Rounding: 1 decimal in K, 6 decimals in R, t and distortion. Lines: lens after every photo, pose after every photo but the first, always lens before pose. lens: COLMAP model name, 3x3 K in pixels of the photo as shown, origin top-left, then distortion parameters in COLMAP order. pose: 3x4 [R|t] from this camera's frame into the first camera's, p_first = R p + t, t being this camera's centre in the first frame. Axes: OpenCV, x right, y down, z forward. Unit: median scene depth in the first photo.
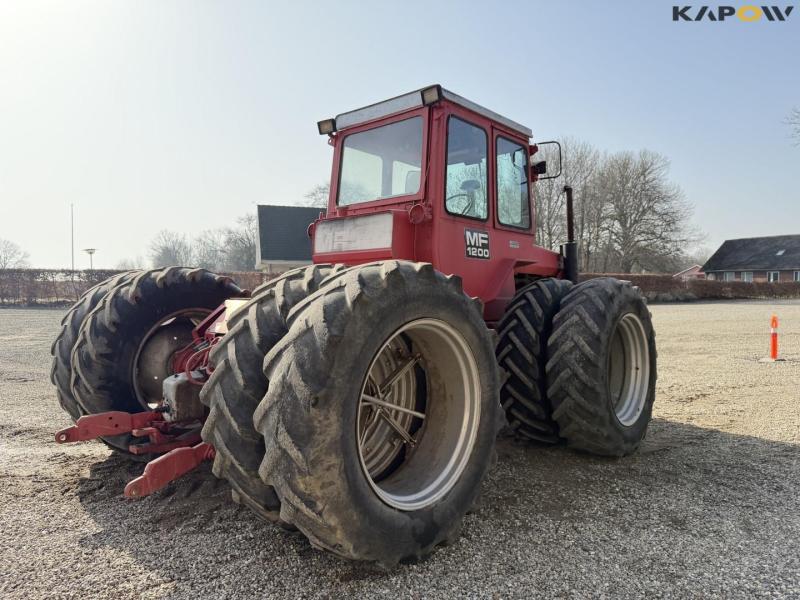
lens RADIAL K [[579.9, 0, 404.2], [0, 579.9, 294.4], [0, 0, 1]] dist [0.028510, -0.007723]
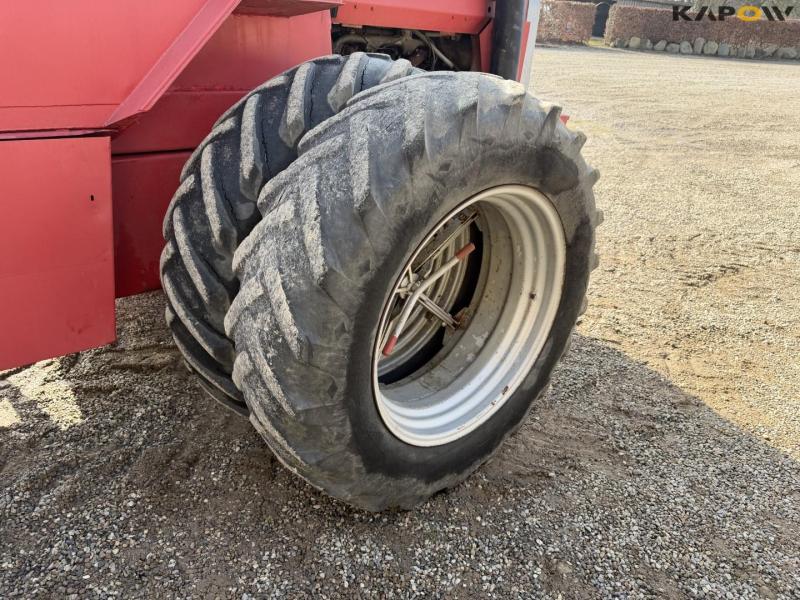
lens RADIAL K [[547.3, 0, 401.2], [0, 547.3, 308.5], [0, 0, 1]] dist [0.030989, -0.043766]
pose [[0.985615, 0.129287, -0.108849, 0.374664], [-0.063346, 0.879704, 0.471283, -0.058114], [0.156686, -0.457609, 0.875239, 0.663924]]
